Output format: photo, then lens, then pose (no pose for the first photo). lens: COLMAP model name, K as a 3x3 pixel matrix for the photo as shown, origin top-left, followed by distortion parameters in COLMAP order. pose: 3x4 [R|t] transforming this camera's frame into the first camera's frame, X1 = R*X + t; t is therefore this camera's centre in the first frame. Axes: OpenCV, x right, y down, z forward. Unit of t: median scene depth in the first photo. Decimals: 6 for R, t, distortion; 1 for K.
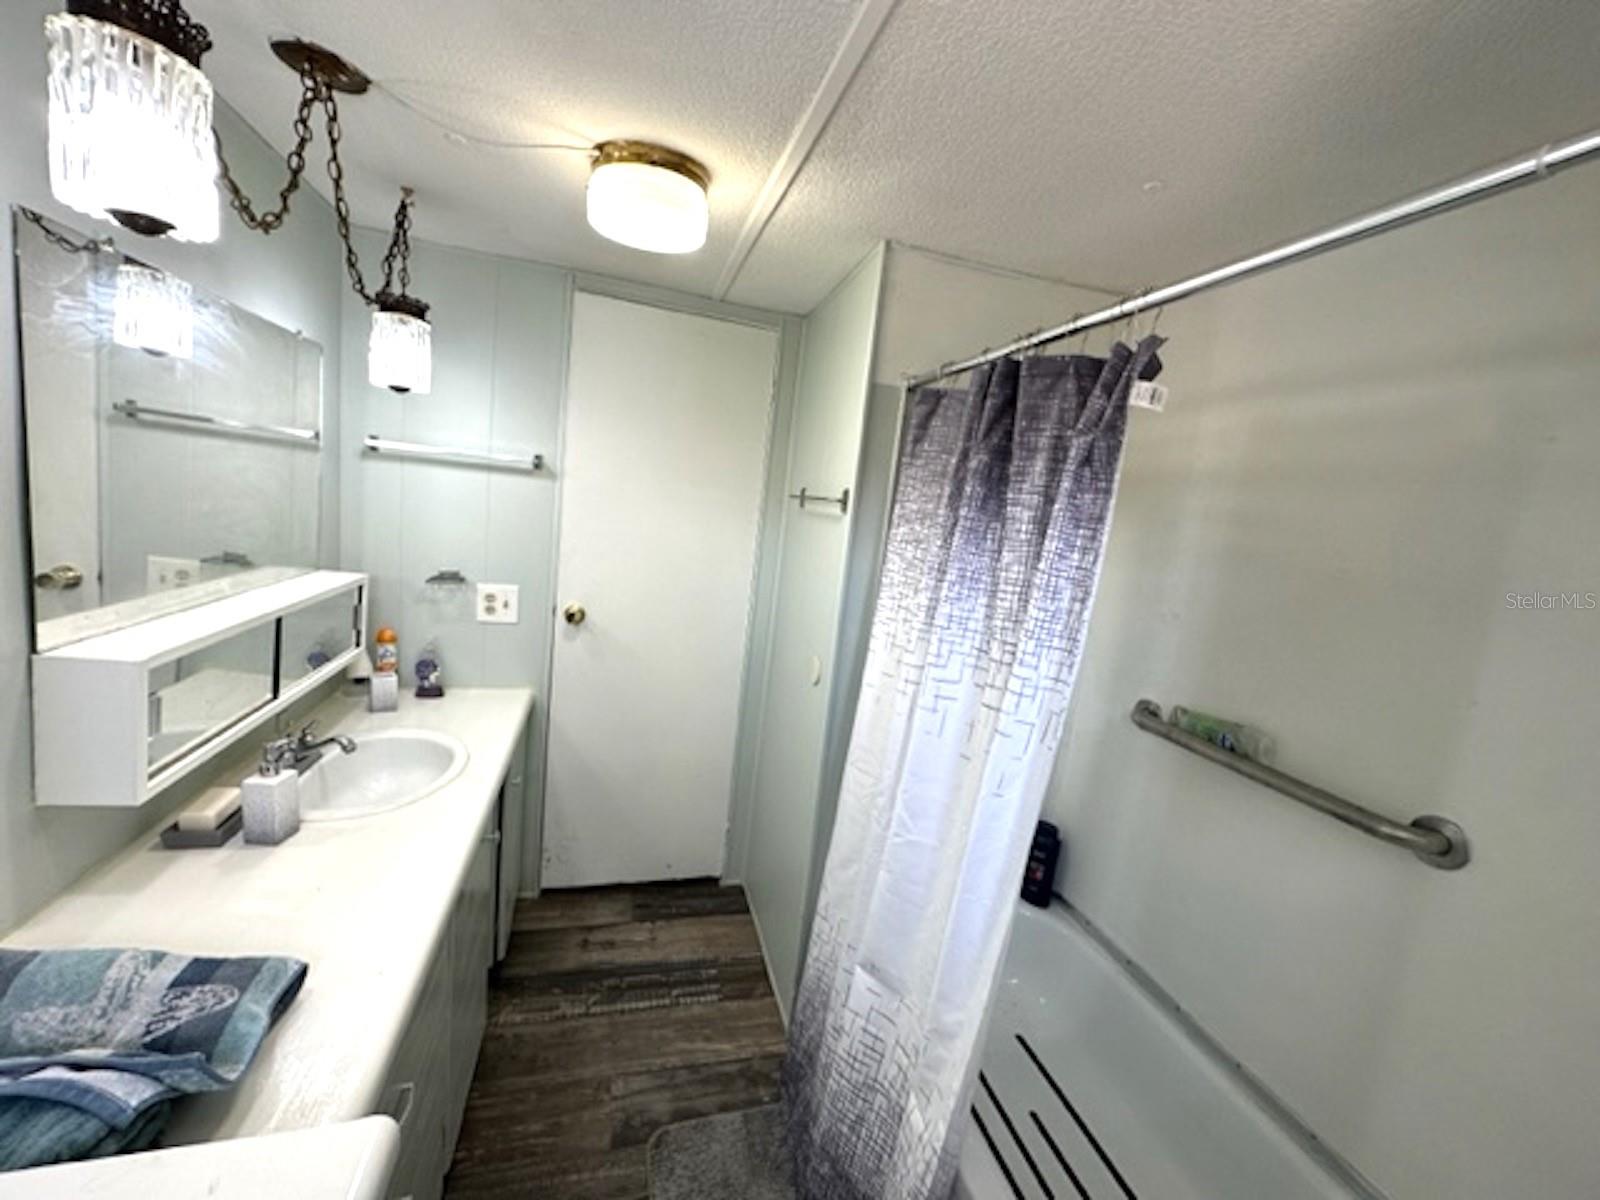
lens RADIAL K [[635.0, 0, 804.4], [0, 635.0, 602.5], [0, 0, 1]] dist [-0.001990, -0.000313]
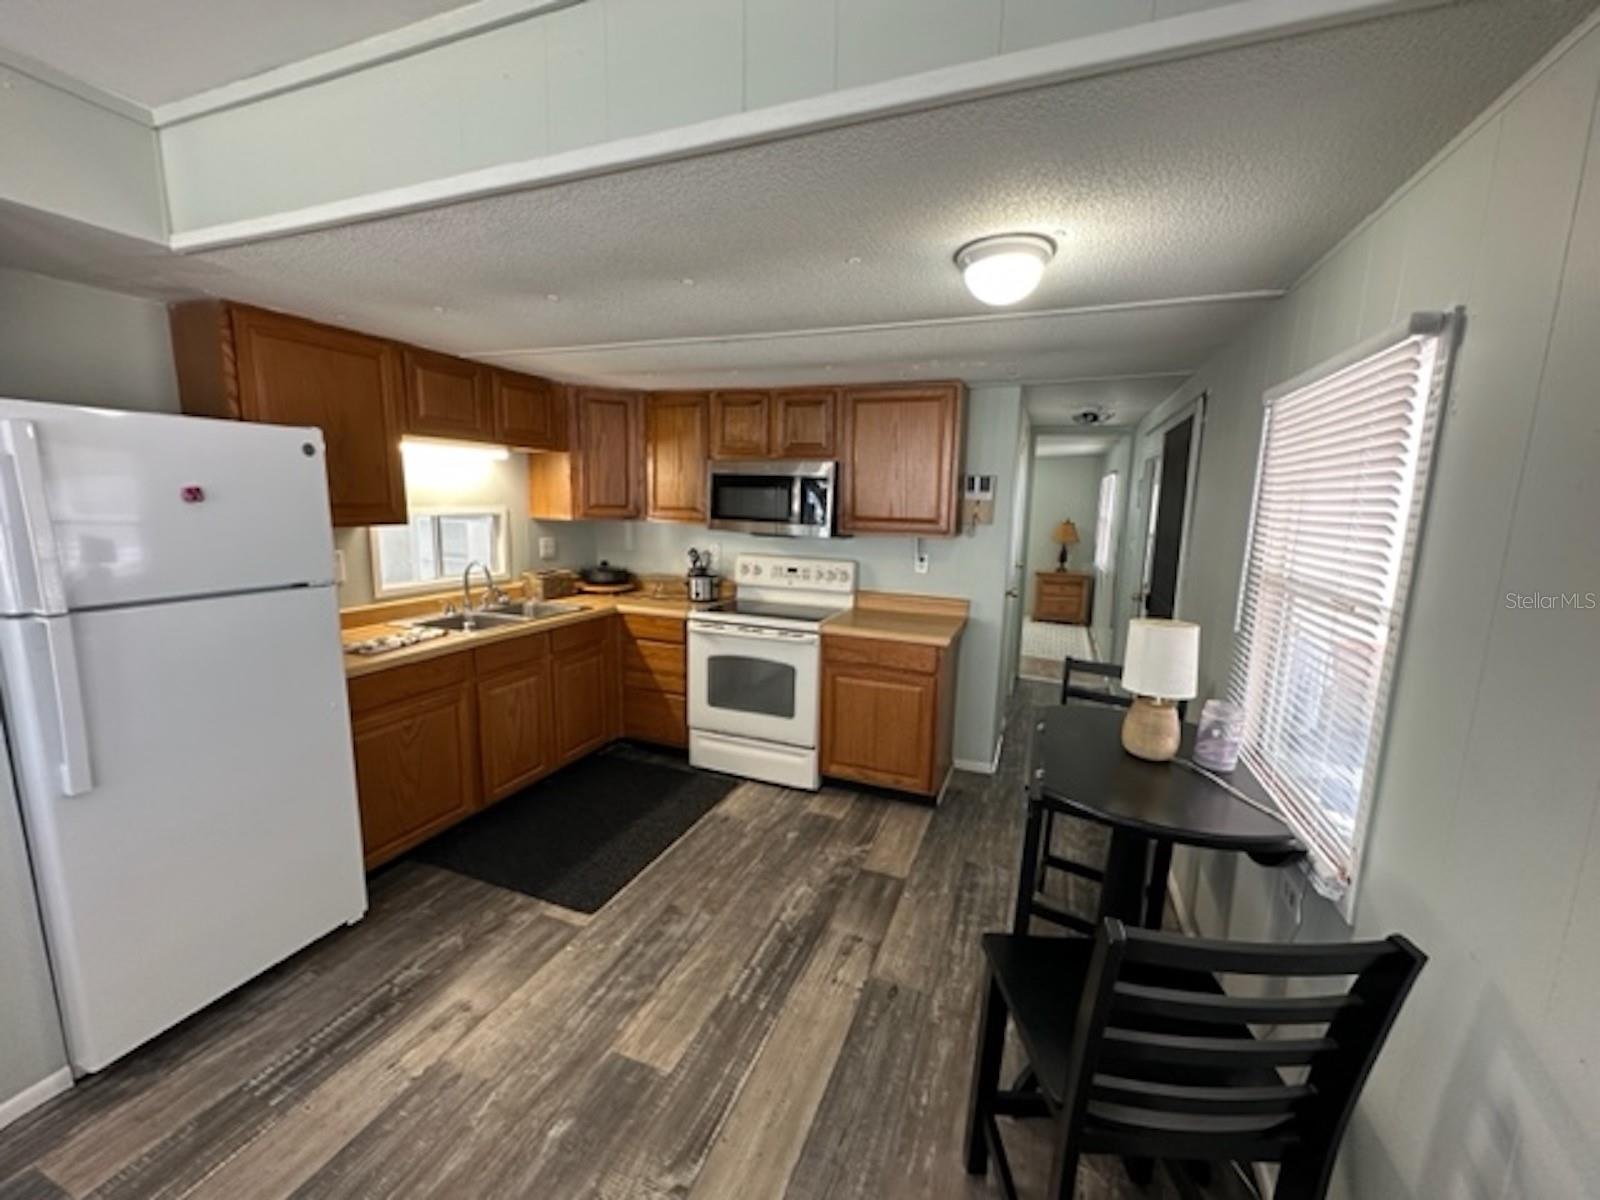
lens RADIAL K [[635.0, 0, 794.9], [0, 635.0, 603.7], [0, 0, 1]] dist [-0.001990, -0.000313]
pose [[-0.609109, -0.007874, -0.793048, 0.612239], [-0.207335, 0.966756, 0.149647, -0.154695], [0.765505, 0.255578, -0.590492, 1.525304]]
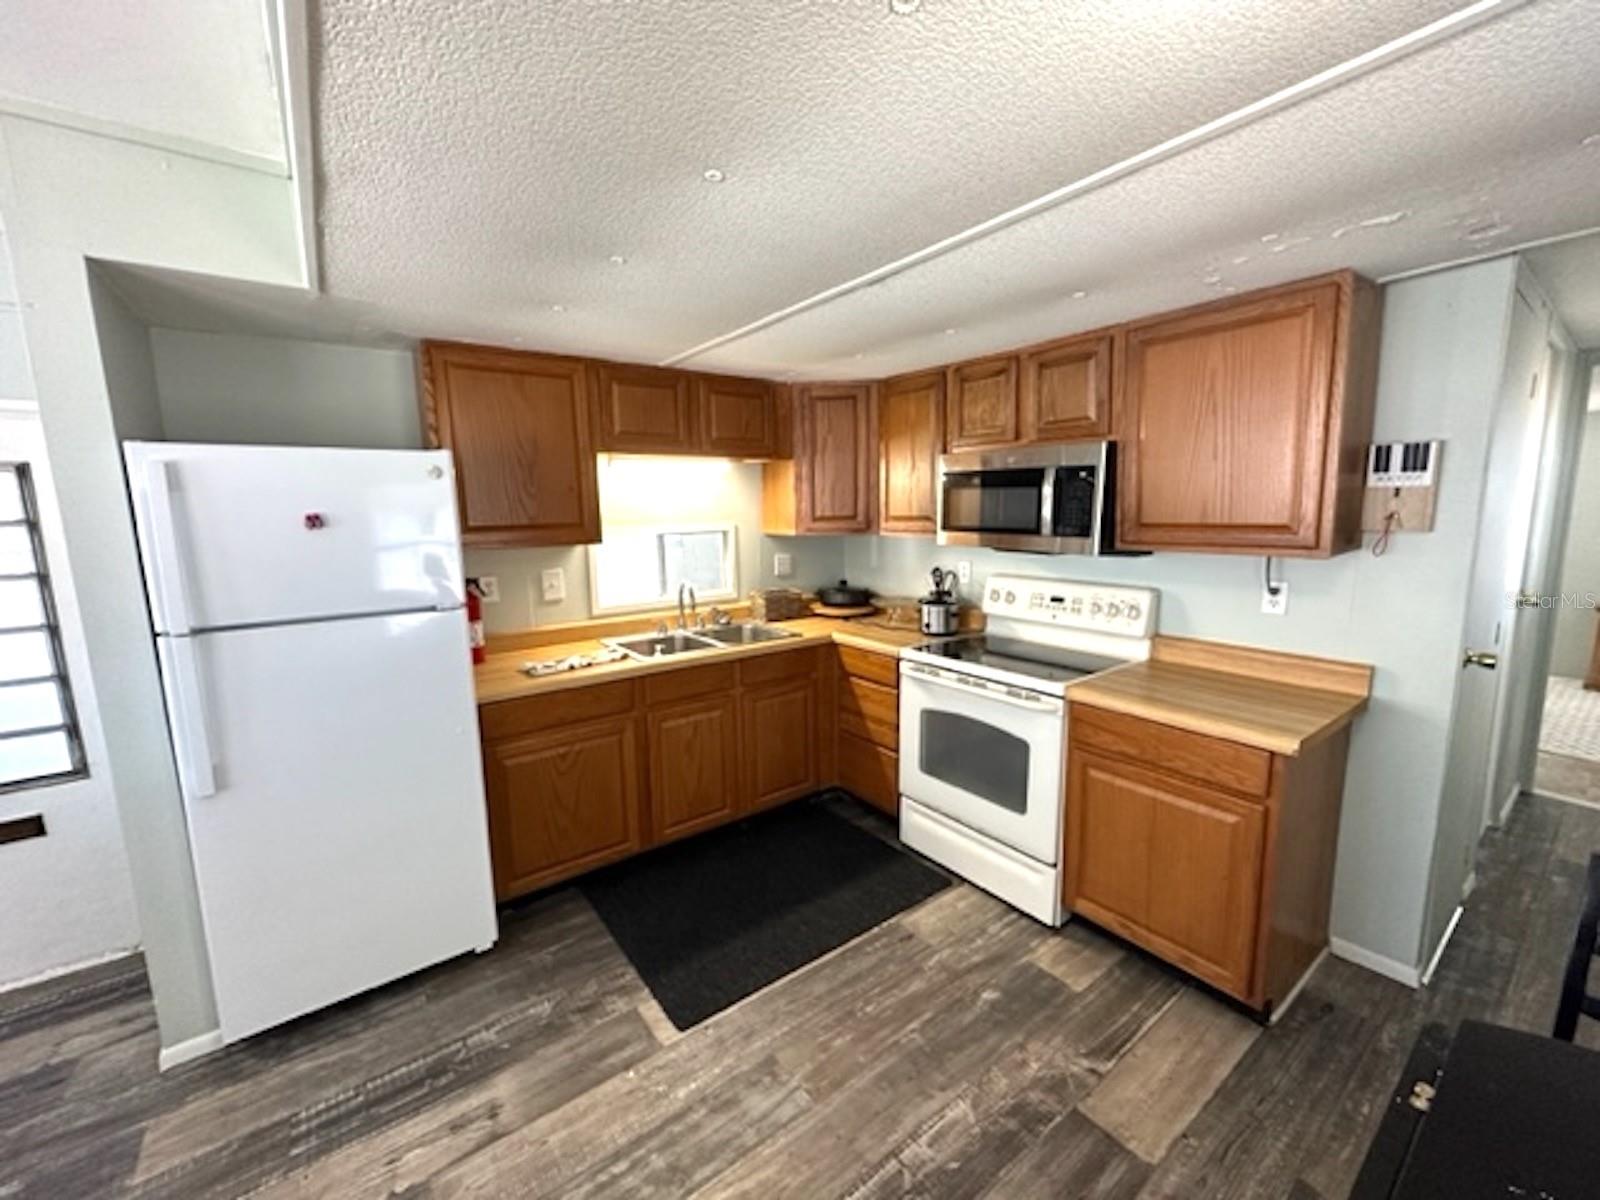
lens RADIAL K [[635.0, 0, 797.8], [0, 635.0, 603.0], [0, 0, 1]] dist [-0.001990, -0.000313]
pose [[-0.933744, -0.054110, -0.353829, 0.096797], [-0.144530, 0.961338, 0.234394, -0.198951], [0.327466, 0.270003, -0.905464, 1.422349]]
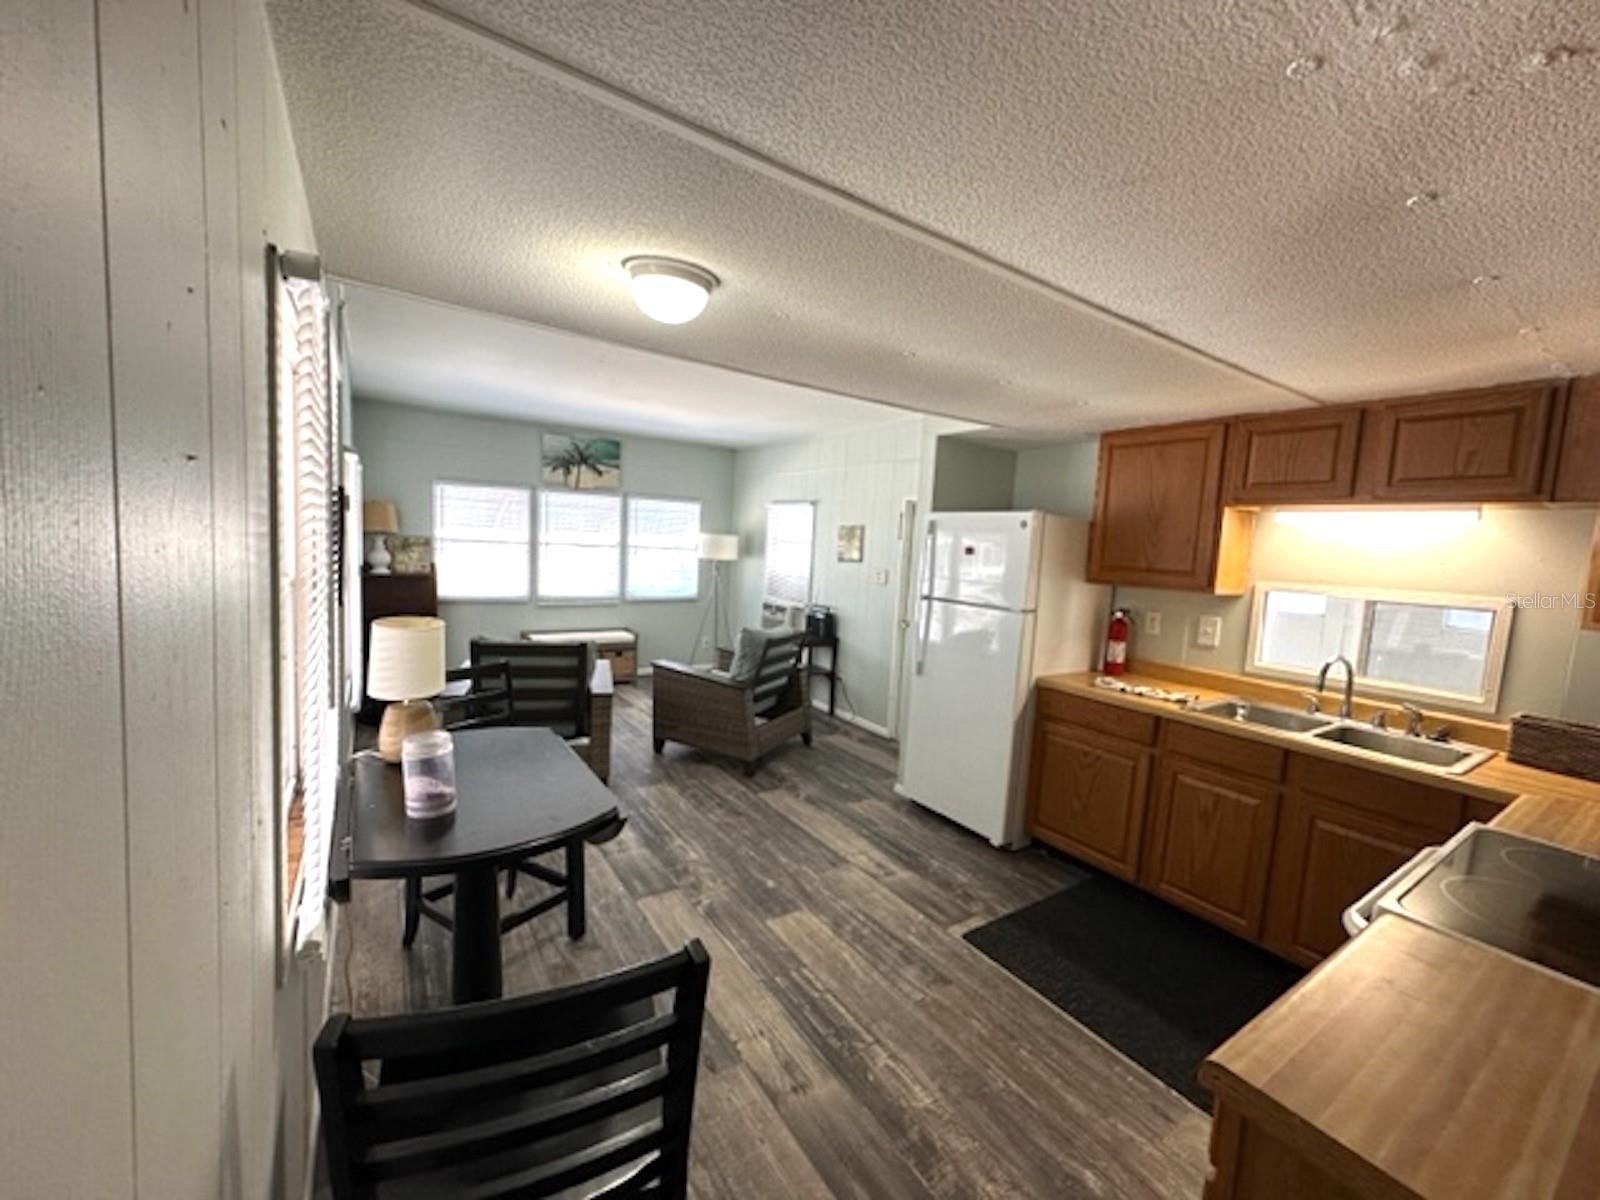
lens RADIAL K [[635.0, 0, 803.3], [0, 635.0, 604.1], [0, 0, 1]] dist [-0.001990, -0.000313]
pose [[-0.293590, -0.232314, 0.927273, -1.050936], [0.035093, 0.966747, 0.253314, -0.306636], [-0.955287, 0.106911, -0.275675, 1.254326]]
